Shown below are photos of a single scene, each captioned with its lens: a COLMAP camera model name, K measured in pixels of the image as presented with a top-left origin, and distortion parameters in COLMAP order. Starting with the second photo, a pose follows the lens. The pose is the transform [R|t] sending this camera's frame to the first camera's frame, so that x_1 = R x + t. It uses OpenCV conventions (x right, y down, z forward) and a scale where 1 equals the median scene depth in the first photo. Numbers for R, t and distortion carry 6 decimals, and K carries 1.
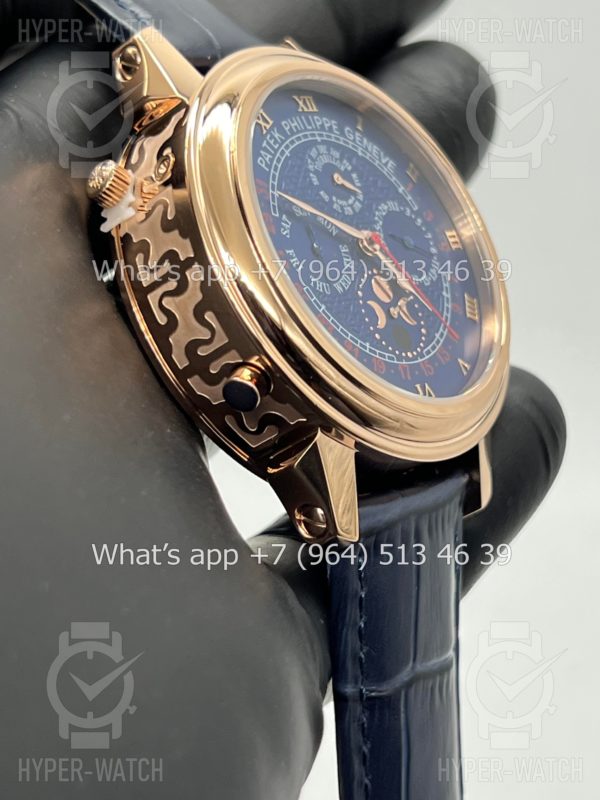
lens RADIAL K [[1867.8, 0, 297.7], [0, 1867.8, 398.8], [0, 0, 1]] dist [0.202831, 0.000000]
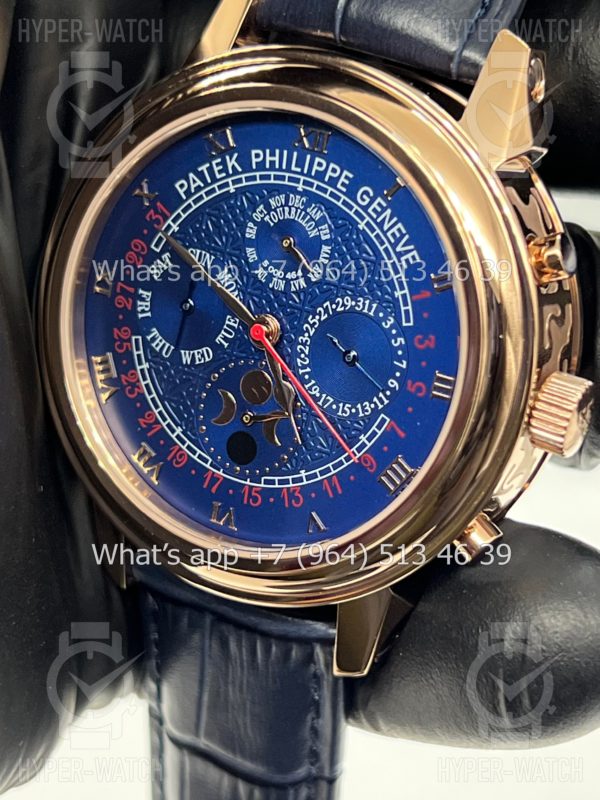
lens RADIAL K [[1867.8, 0, 305.2], [0, 1867.8, 415.6], [0, 0, 1]] dist [0.202831, 0.000000]
pose [[0.148389, 0.591472, -0.792554, 0.710389], [-0.120440, 0.806270, 0.579158, -0.529371], [0.981568, 0.009515, 0.190878, 0.863028]]
